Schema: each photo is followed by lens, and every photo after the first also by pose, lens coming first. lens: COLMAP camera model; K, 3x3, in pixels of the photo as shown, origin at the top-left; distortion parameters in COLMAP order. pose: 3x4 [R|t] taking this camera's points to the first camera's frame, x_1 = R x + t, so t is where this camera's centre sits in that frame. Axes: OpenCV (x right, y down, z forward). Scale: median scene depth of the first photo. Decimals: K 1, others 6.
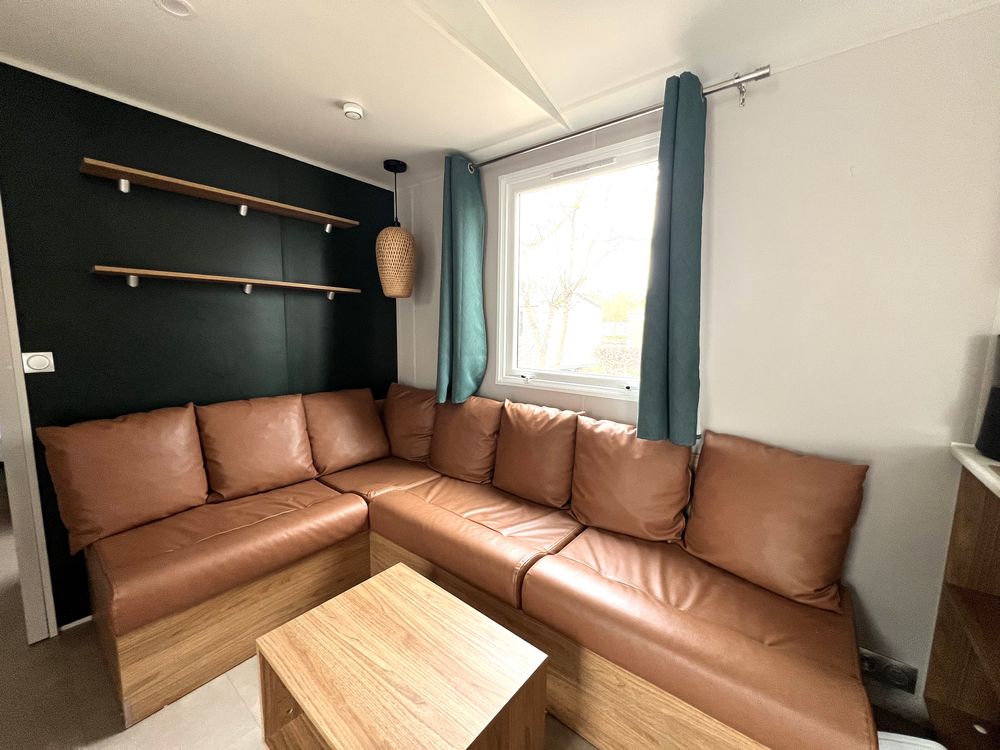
lens RADIAL K [[398.8, 0, 499.9], [0, 398.8, 376.8], [0, 0, 1]] dist [0.000481, 0.000080]
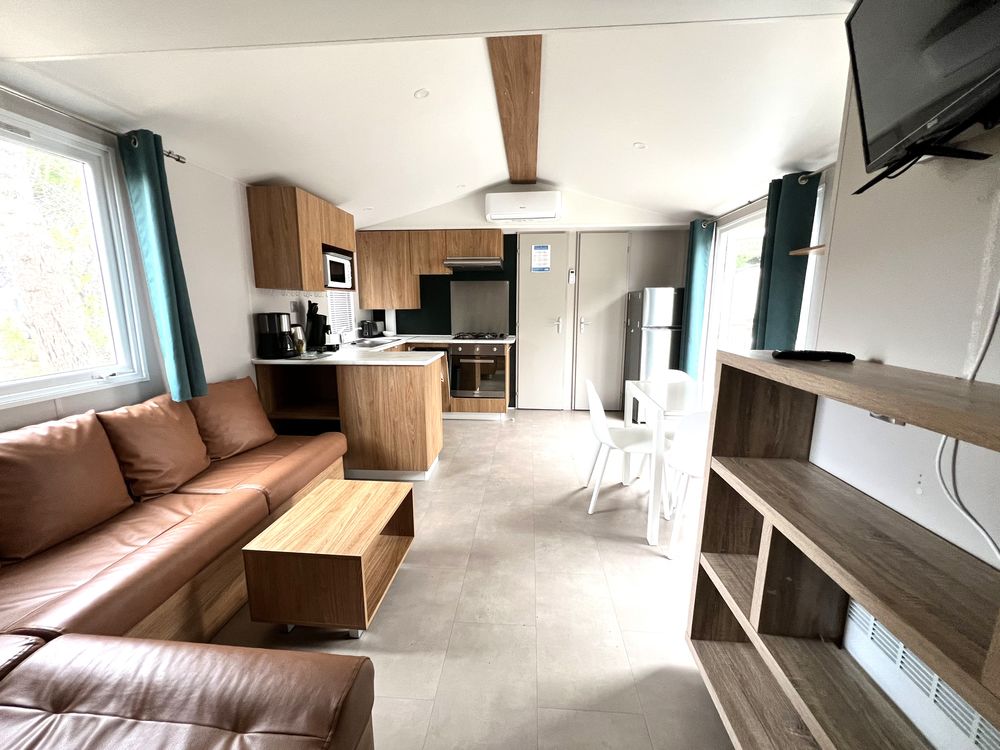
lens RADIAL K [[398.8, 0, 499.9], [0, 398.8, 376.8], [0, 0, 1]] dist [0.000481, 0.000080]
pose [[-0.558641, -0.164835, 0.812865, -1.063626], [0.098506, 0.959930, 0.262356, -0.136815], [-0.823539, 0.226635, -0.520020, 0.663826]]
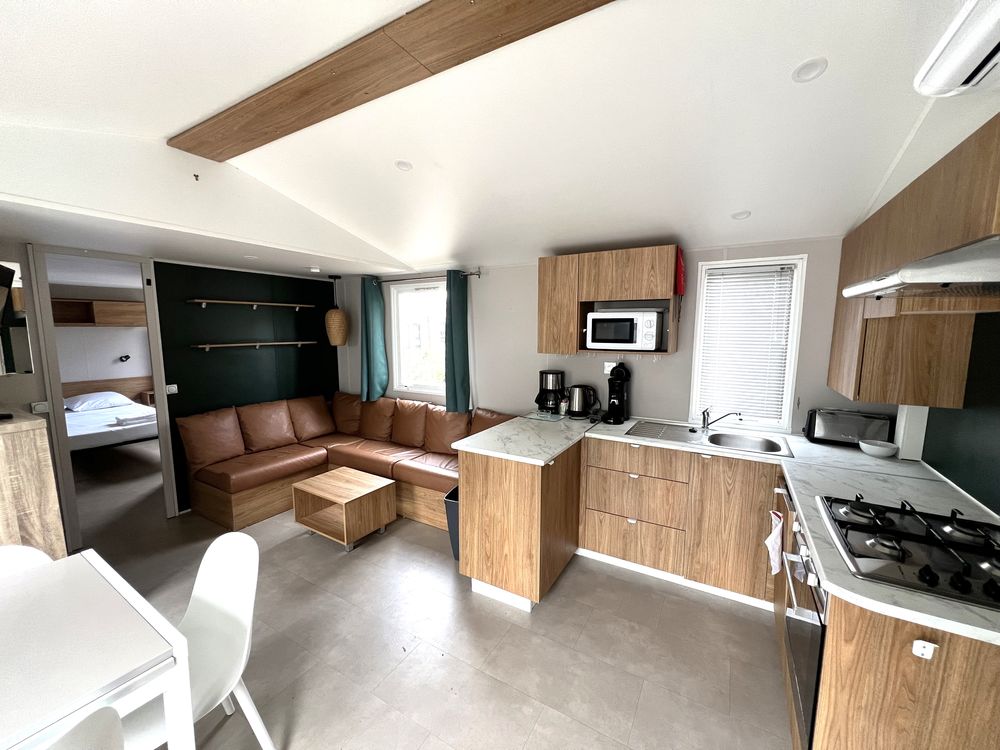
lens RADIAL K [[398.8, 0, 499.9], [0, 398.8, 376.8], [0, 0, 1]] dist [0.000481, 0.000080]
pose [[0.989858, -0.032263, 0.138348, 0.276118], [0.032629, 0.999467, -0.000382, -0.035215], [-0.138262, 0.004893, 0.990384, -1.143335]]
